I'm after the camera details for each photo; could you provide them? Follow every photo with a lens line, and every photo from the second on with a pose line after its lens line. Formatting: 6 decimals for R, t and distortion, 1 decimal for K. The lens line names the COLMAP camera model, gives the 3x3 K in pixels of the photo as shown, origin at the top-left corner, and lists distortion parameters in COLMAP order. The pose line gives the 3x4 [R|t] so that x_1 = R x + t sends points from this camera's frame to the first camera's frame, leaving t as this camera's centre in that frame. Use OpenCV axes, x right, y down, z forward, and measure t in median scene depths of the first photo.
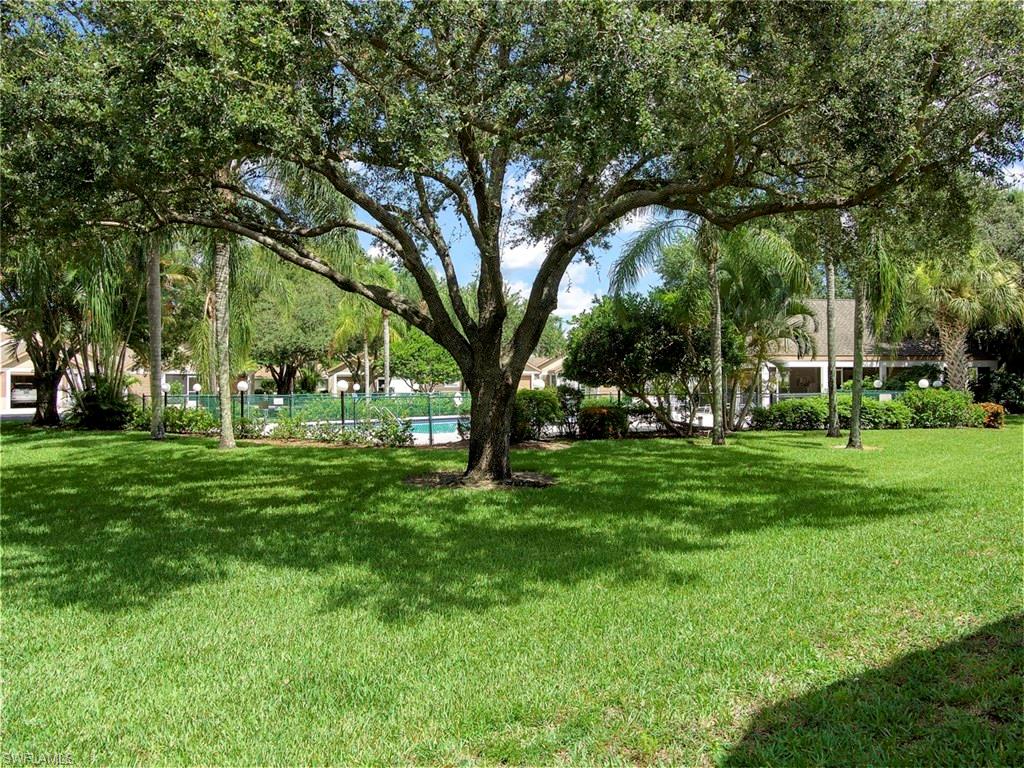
lens RADIAL K [[832.2, 0, 511.5], [0, 832.2, 388.8], [0, 0, 1]] dist [-0.011811, -0.007487]
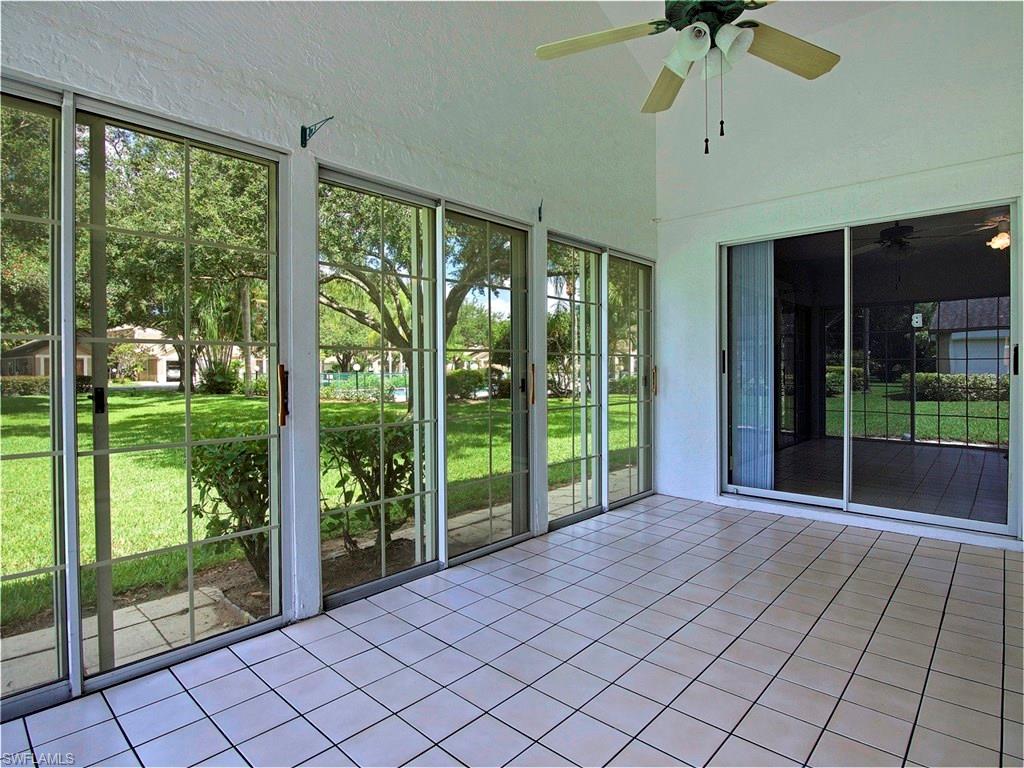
lens RADIAL K [[544.9, 0, 512.5], [0, 544.9, 376.6], [0, 0, 1]] dist [-0.025350, -0.001057]
pose [[0.999751, -0.000118, 0.022305, 0.087100], [-0.000159, 0.999923, 0.012403, 0.002155], [-0.022305, -0.012404, 0.999674, -0.111149]]
